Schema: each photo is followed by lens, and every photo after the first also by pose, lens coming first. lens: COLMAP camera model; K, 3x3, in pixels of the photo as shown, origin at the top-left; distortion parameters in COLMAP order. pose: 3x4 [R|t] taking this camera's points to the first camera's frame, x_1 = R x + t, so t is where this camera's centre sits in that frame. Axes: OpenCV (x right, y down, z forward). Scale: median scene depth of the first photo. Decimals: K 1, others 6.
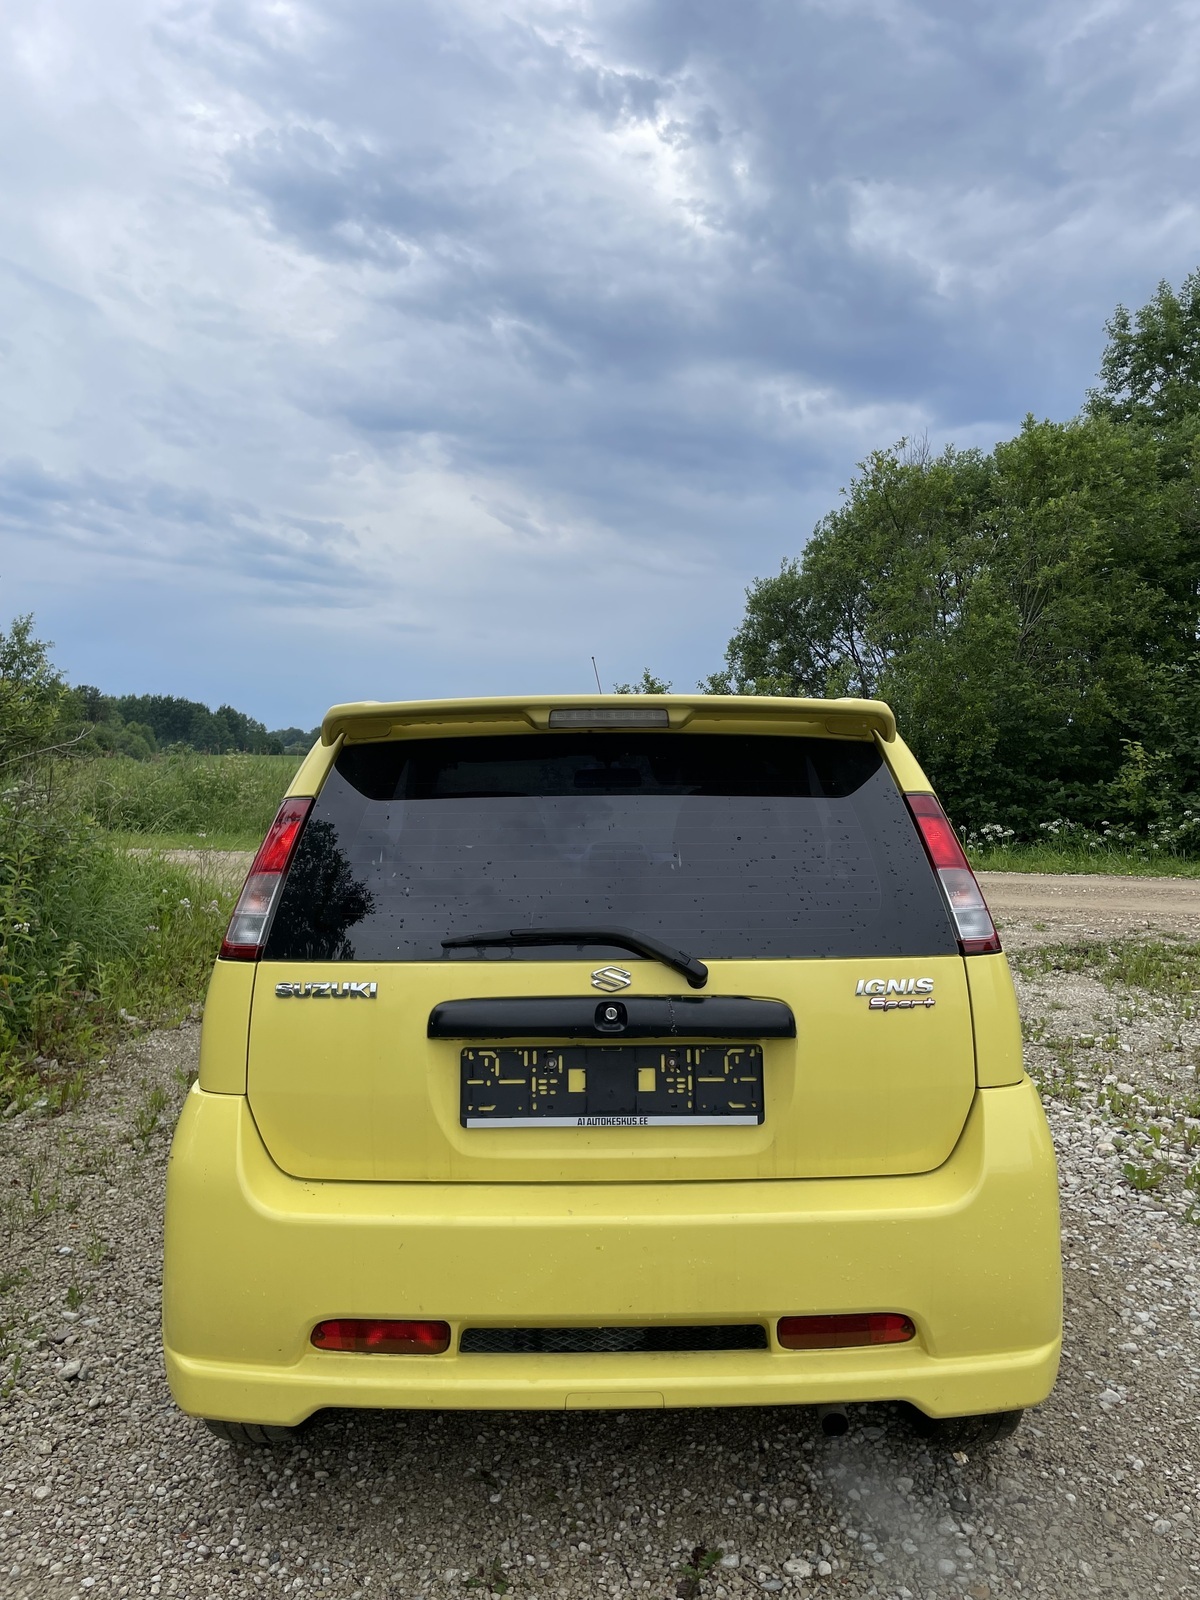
lens RADIAL K [[1207.6, 0, 600.0], [0, 1207.6, 800.0], [0, 0, 1]] dist [0.037581, -0.006695]
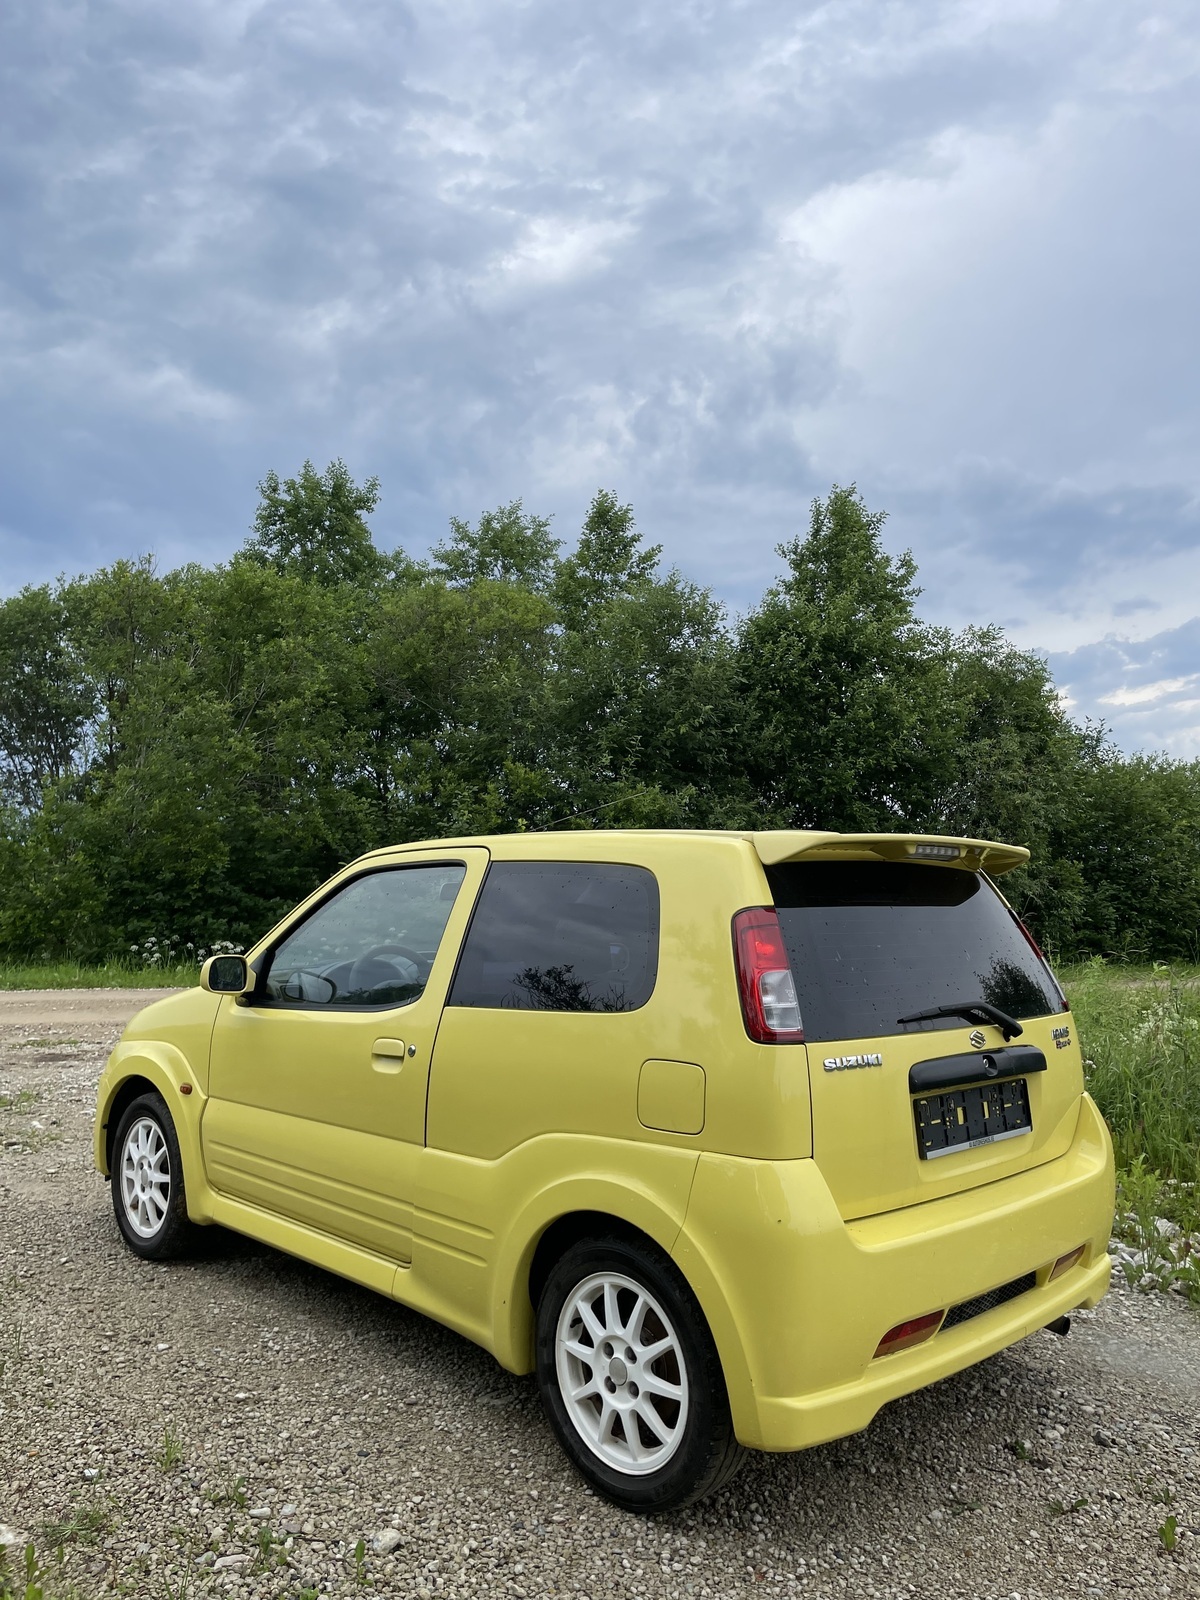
lens RADIAL K [[1206.6, 0, 600.0], [0, 1206.6, 800.0], [0, 0, 1]] dist [0.003918, 0.002011]
pose [[0.731845, 0.068401, 0.678030, -0.142913], [-0.001796, 0.995140, -0.098453, 0.001387], [-0.681469, 0.070835, 0.728411, 0.029324]]
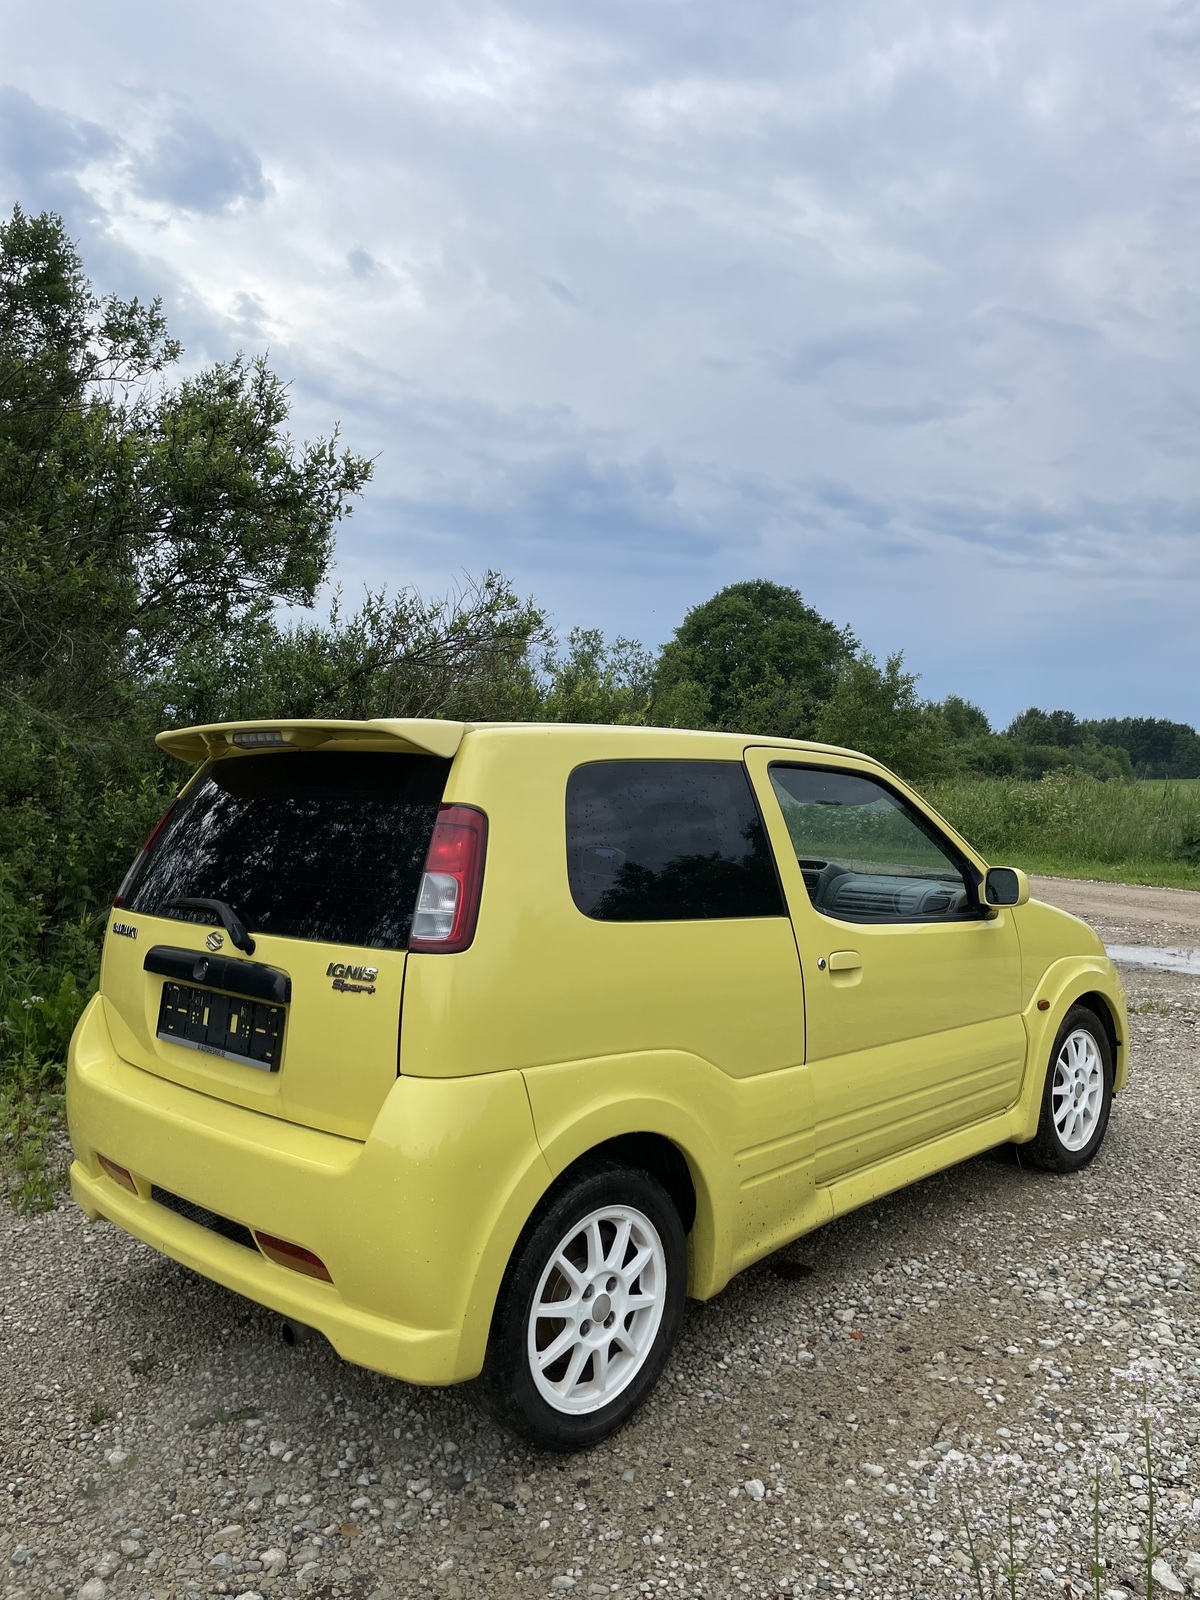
lens RADIAL K [[1223.4, 0, 627.9], [0, 1223.4, 805.6], [0, 0, 1]] dist [0.040187, -0.003888]
pose [[0.718093, 0.015388, -0.695777, 0.139187], [-0.026341, 0.999640, -0.005077, -0.000228], [0.695448, 0.021973, 0.718240, 0.040009]]
